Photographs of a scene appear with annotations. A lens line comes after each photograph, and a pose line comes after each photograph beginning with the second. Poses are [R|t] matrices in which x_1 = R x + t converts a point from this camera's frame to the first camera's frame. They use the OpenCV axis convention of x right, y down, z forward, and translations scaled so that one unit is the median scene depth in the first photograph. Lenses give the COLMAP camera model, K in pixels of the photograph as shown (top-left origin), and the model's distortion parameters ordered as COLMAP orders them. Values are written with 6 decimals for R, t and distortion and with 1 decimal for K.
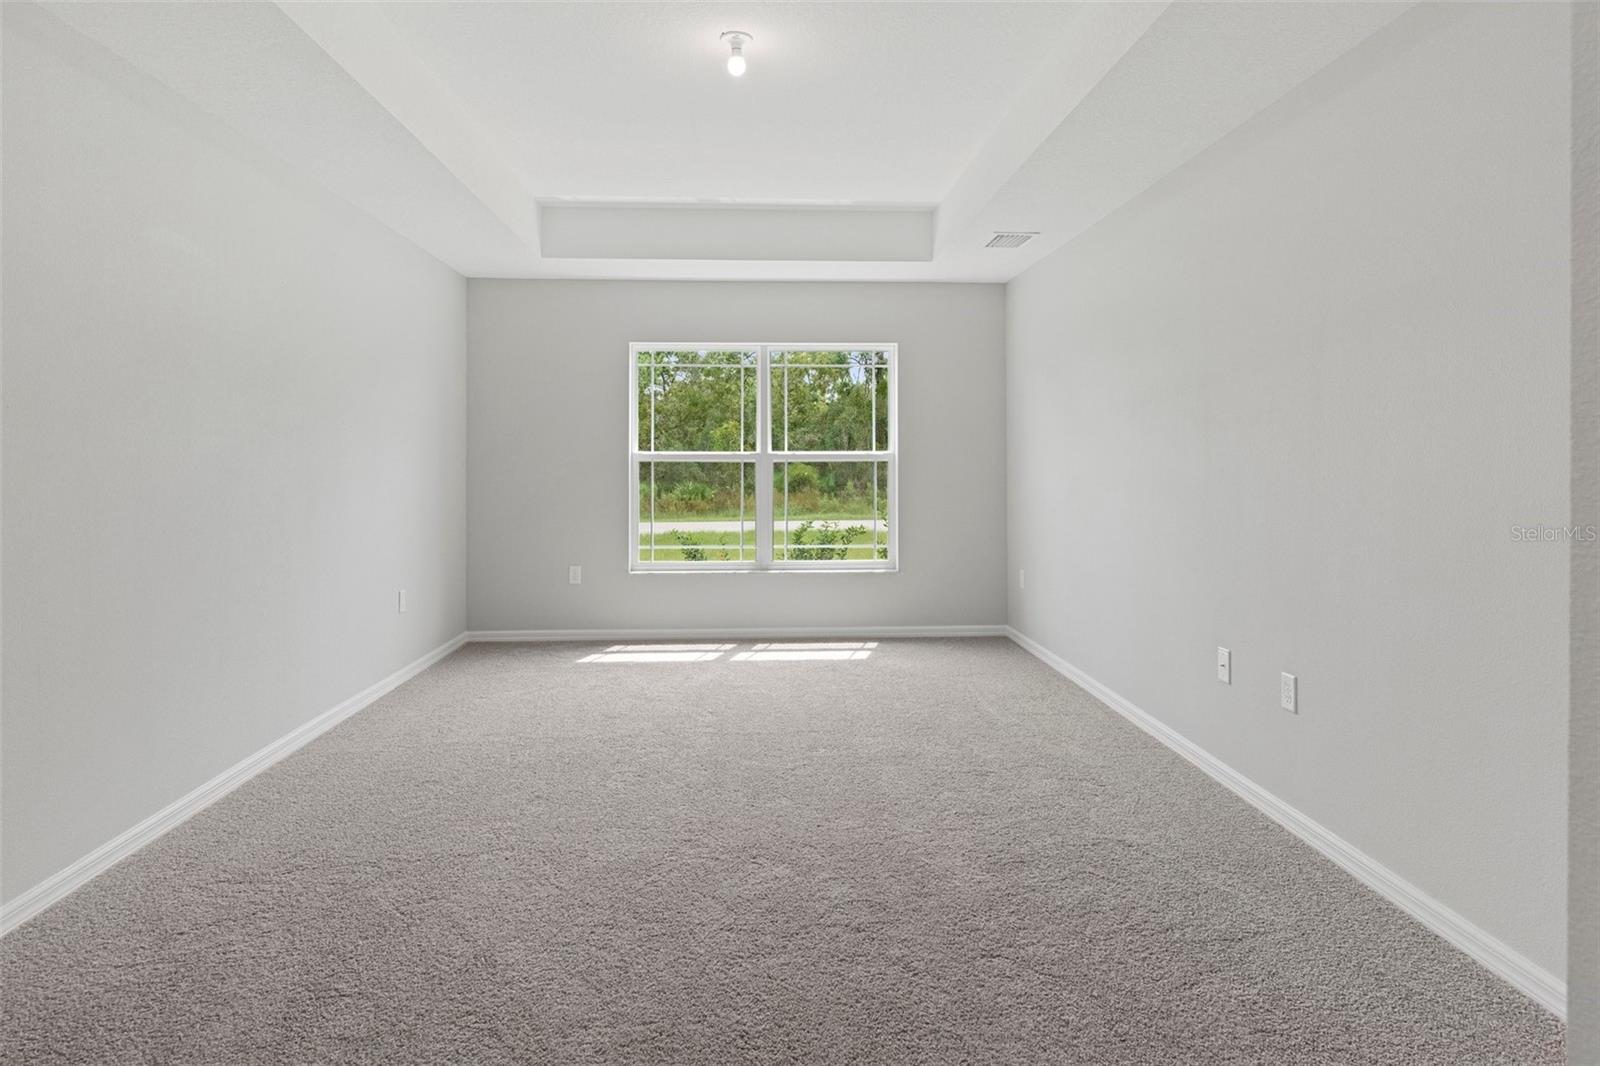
lens RADIAL K [[877.2, 0, 804.4], [0, 877.2, 541.1], [0, 0, 1]] dist [0.001698, 0.001010]
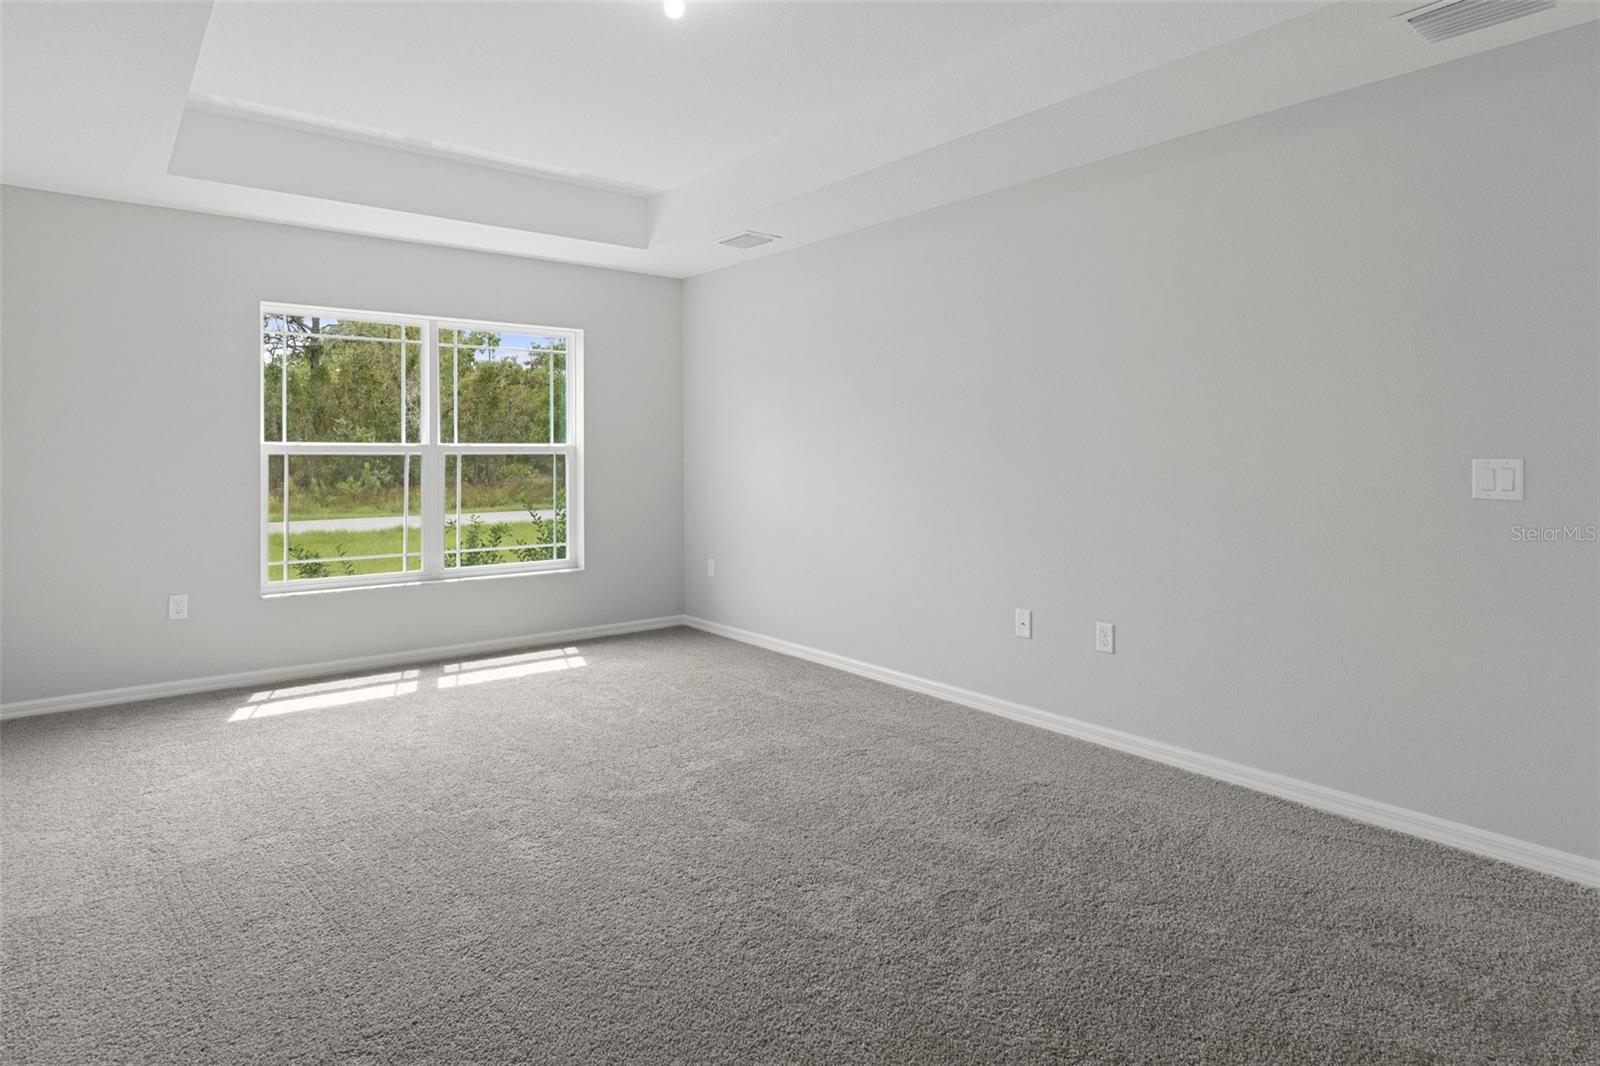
lens RADIAL K [[852.6, 0, 800.0], [0, 852.6, 533.0], [0, 0, 1]] dist [-0.006454, -0.001061]
pose [[0.827510, -0.050956, 0.559134, -0.225993], [0.050854, 0.998582, 0.015742, -0.008891], [-0.559143, 0.015407, 0.828928, 0.108444]]
